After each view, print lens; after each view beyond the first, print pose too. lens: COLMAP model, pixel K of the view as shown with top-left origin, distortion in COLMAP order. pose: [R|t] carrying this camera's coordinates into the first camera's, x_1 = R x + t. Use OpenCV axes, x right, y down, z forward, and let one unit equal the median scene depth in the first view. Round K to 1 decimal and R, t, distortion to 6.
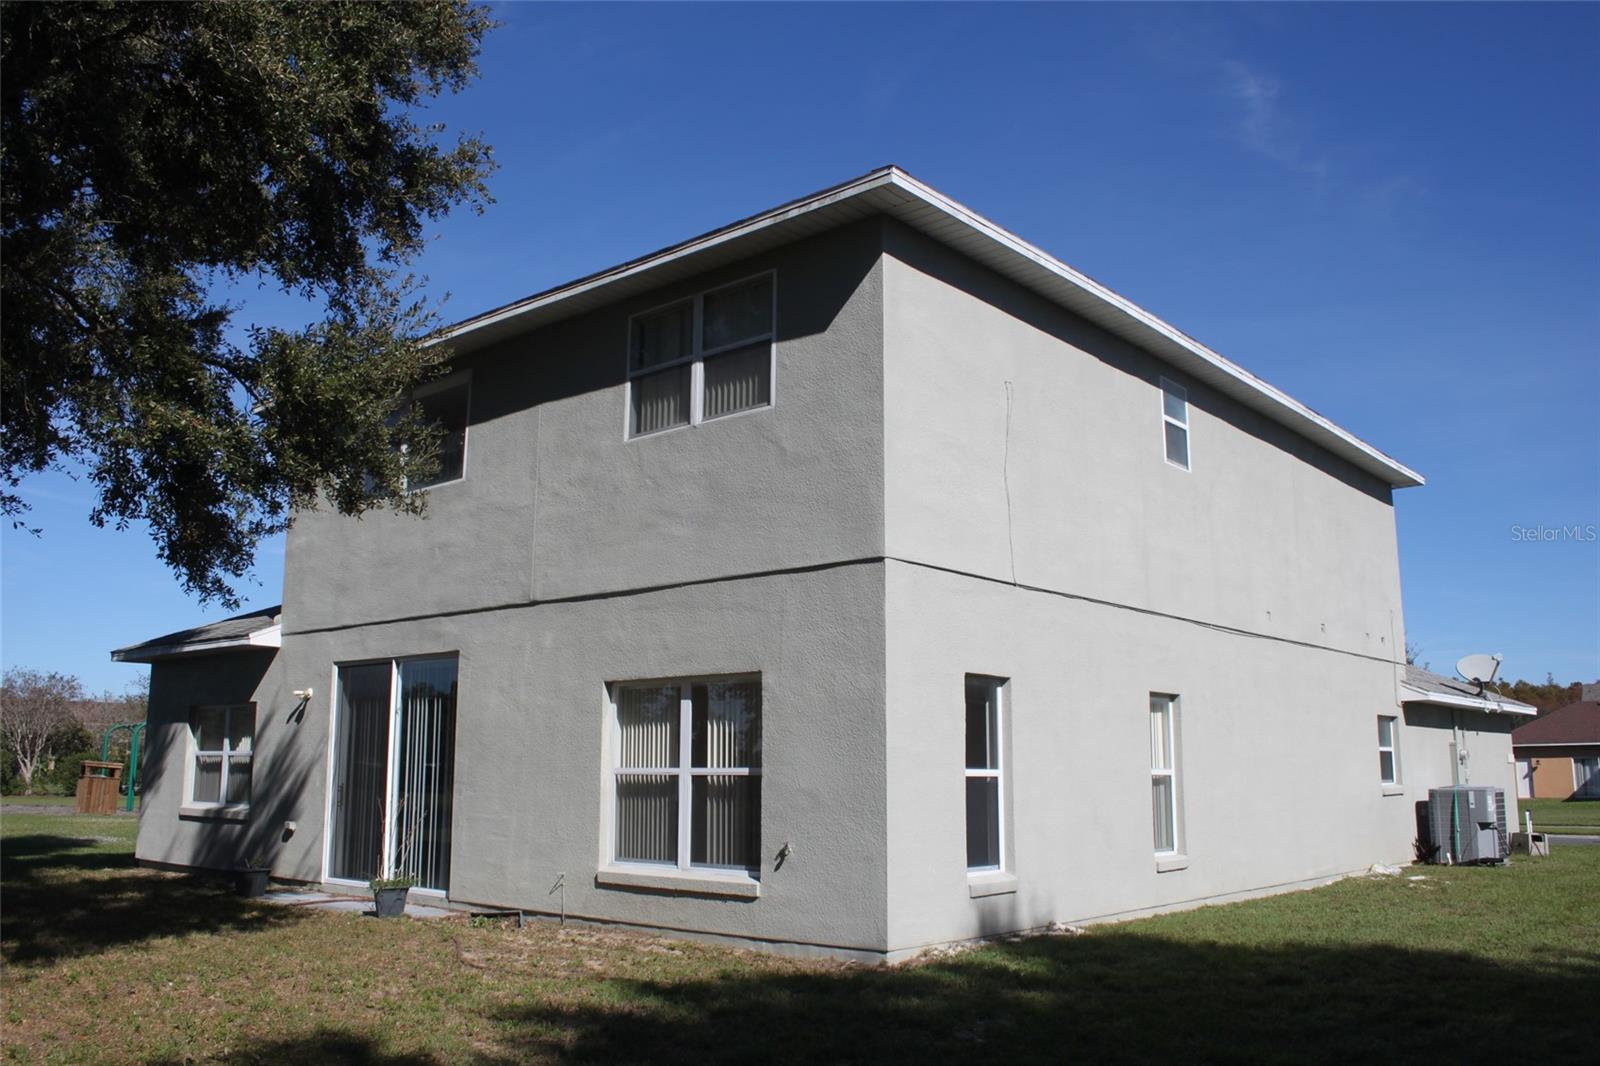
lens RADIAL K [[1335.2, 0, 804.3], [0, 1335.2, 523.6], [0, 0, 1]] dist [-0.168465, 0.149320]
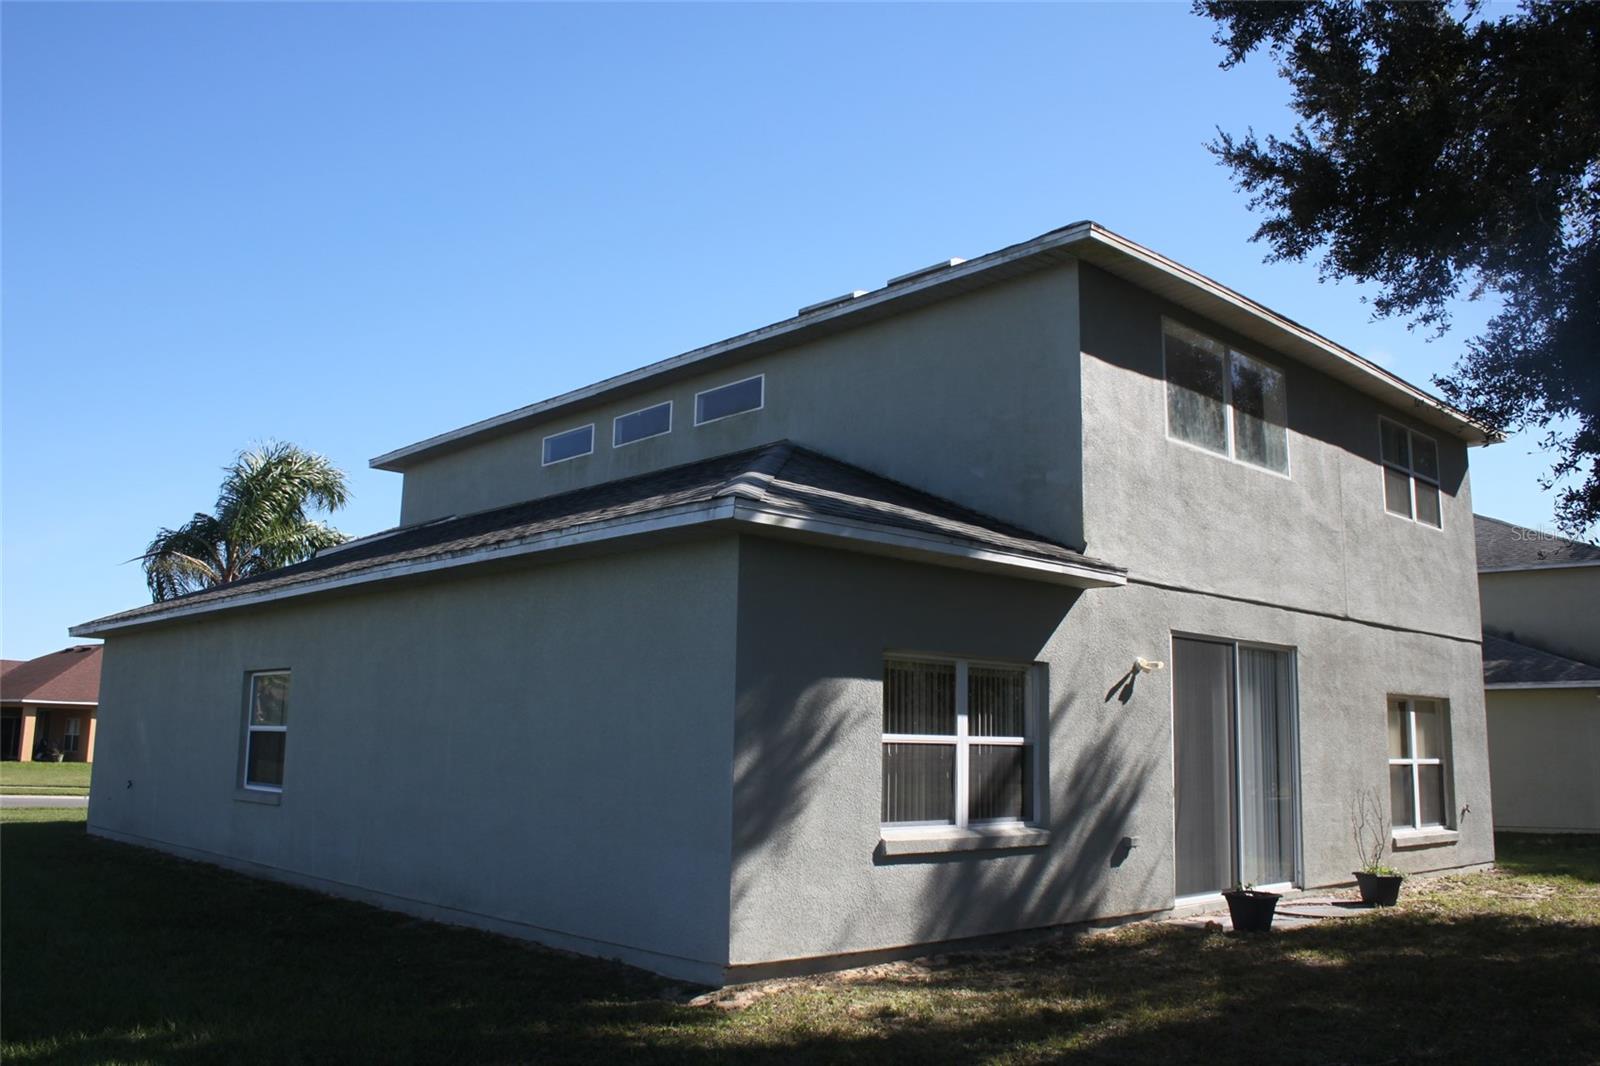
lens RADIAL K [[1335.2, 0, 804.3], [0, 1335.2, 523.6], [0, 0, 1]] dist [-0.168465, 0.149320]
pose [[0.110503, 0.142545, 0.983600, -1.154920], [-0.231875, 0.966048, -0.113951, 0.183279], [-0.966449, -0.215481, 0.139804, 1.097940]]
